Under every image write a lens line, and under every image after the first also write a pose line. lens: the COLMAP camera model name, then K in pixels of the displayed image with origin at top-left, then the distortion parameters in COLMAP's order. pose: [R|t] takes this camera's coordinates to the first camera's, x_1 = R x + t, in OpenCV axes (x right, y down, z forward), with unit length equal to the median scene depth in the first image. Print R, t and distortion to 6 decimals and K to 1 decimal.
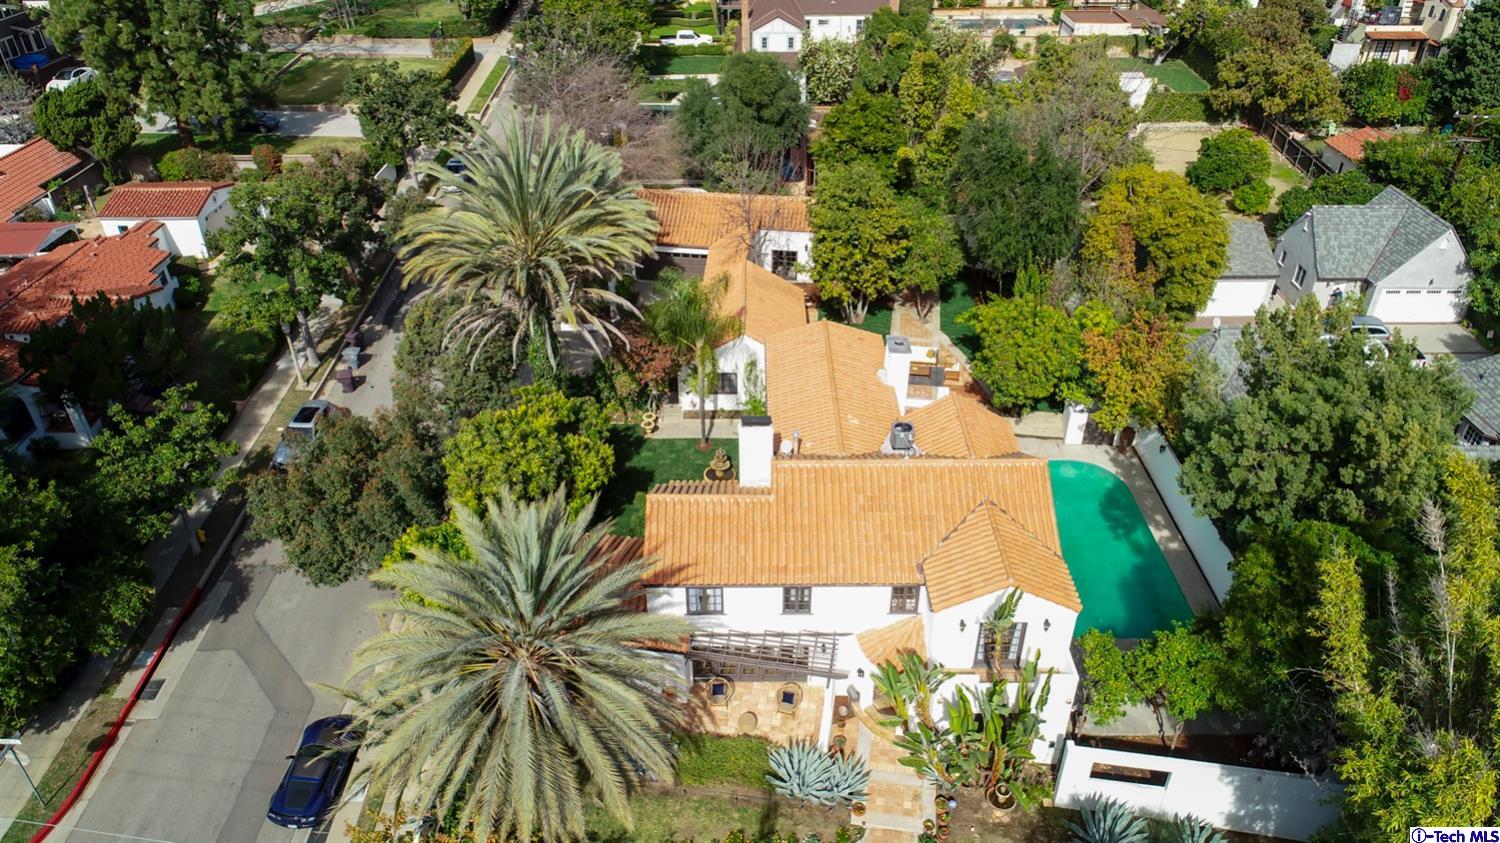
lens RADIAL K [[1007.2, 0, 750.0], [0, 1007.2, 421.5], [0, 0, 1]] dist [0.001807, -0.001475]
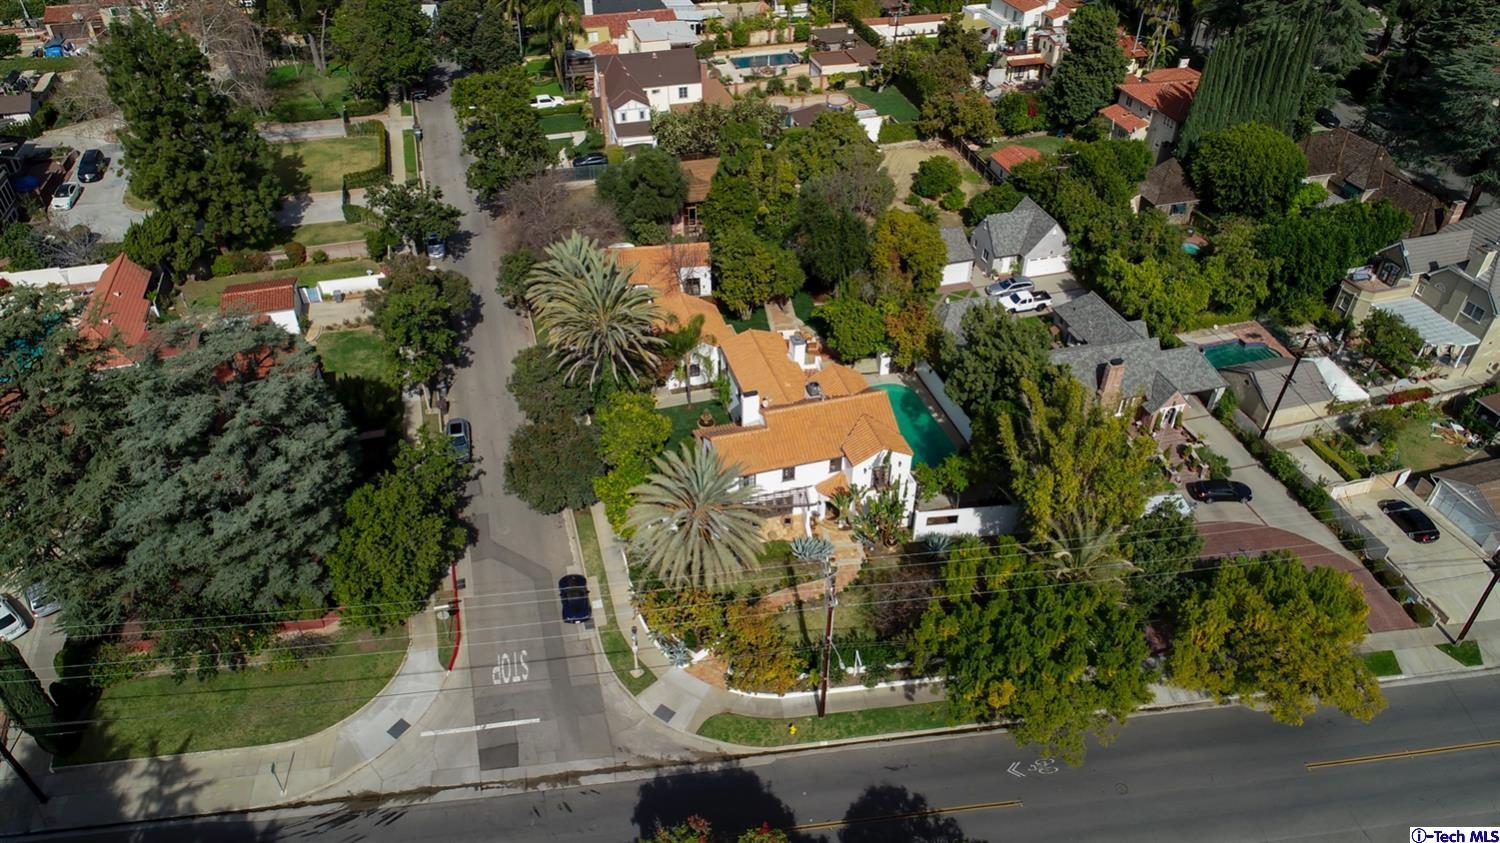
lens RADIAL K [[1007.2, 0, 750.0], [0, 1007.2, 421.5], [0, 0, 1]] dist [0.001807, -0.001475]
pose [[0.959682, -0.165997, 0.226839, -0.305522], [0.148297, 0.984552, 0.093085, -0.088782], [-0.238787, -0.055692, 0.969474, -0.644942]]
